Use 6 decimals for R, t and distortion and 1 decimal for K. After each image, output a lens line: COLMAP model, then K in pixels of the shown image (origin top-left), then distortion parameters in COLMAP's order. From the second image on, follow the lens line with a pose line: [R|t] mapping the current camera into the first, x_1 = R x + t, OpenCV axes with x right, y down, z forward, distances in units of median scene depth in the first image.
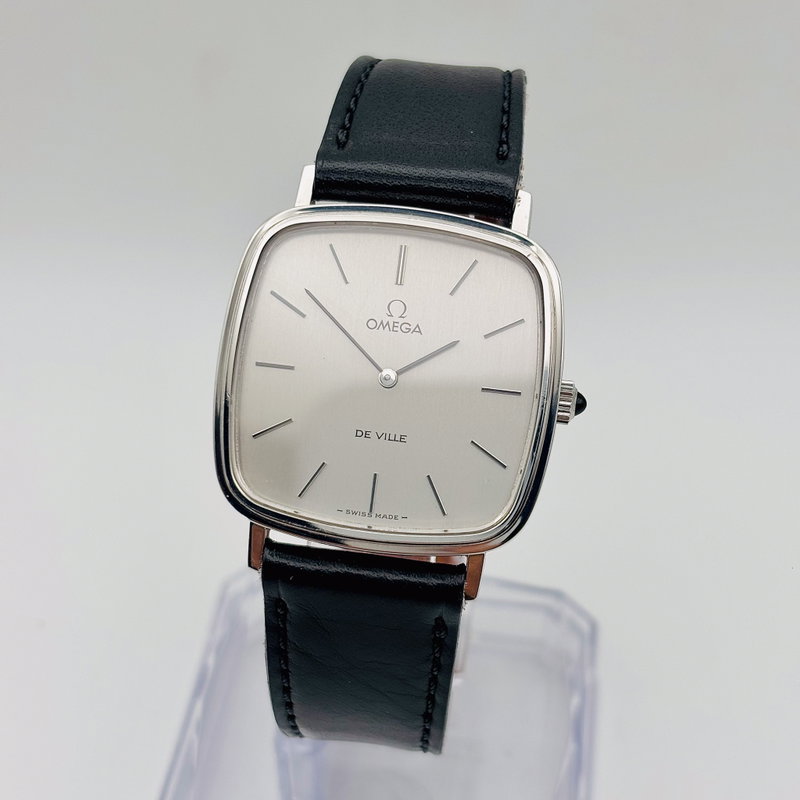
lens RADIAL K [[1605.1, 0, 401.2], [0, 1605.1, 402.3], [0, 0, 1]] dist [-0.006775, 0.000000]
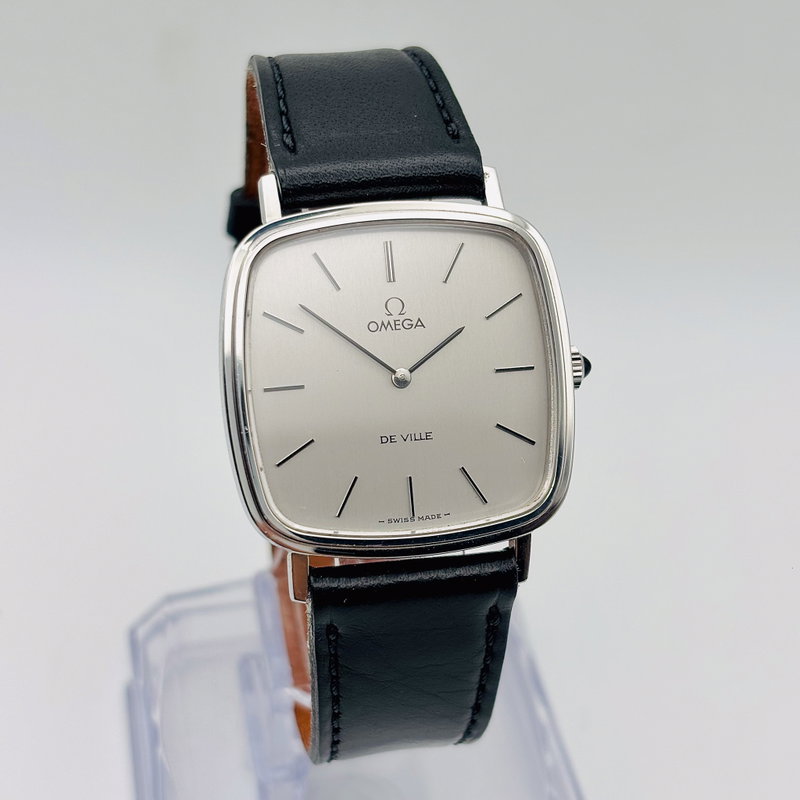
lens RADIAL K [[1605.1, 0, 391.5], [0, 1605.1, 400.1], [0, 0, 1]] dist [-0.006775, 0.000000]
pose [[0.947557, -0.196272, 0.252216, -0.257084], [0.192032, 0.980508, 0.041571, -0.042717], [-0.255460, 0.009042, 0.966777, 0.059042]]
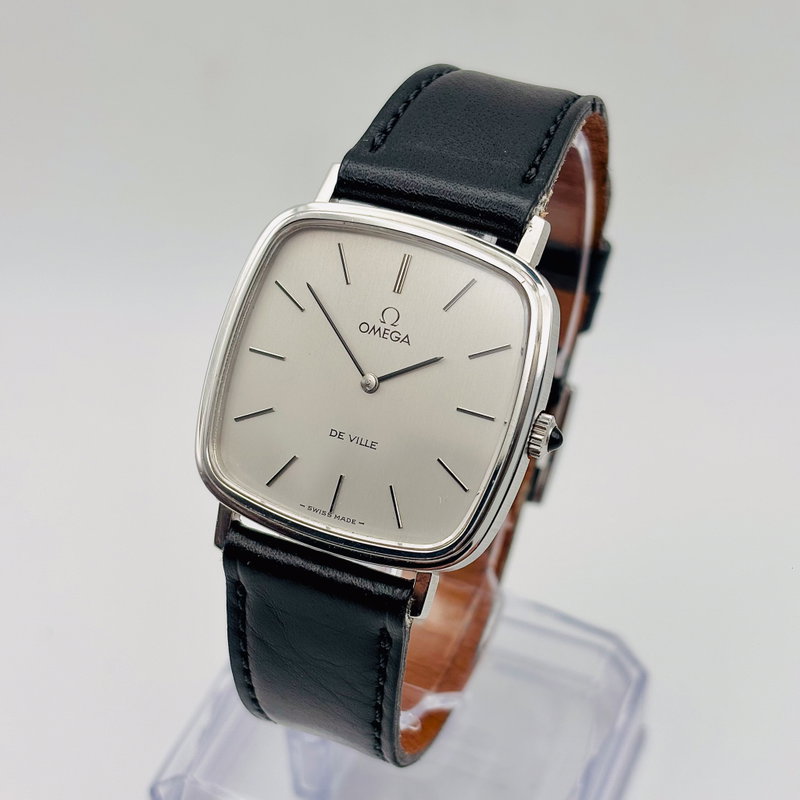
lens RADIAL K [[1605.1, 0, 401.9], [0, 1605.1, 404.5], [0, 0, 1]] dist [-0.006775, 0.000000]
pose [[0.965933, 0.157360, -0.205454, 0.214866], [-0.157698, 0.987376, 0.014834, -0.019633], [0.205195, 0.018071, 0.978554, 0.023461]]
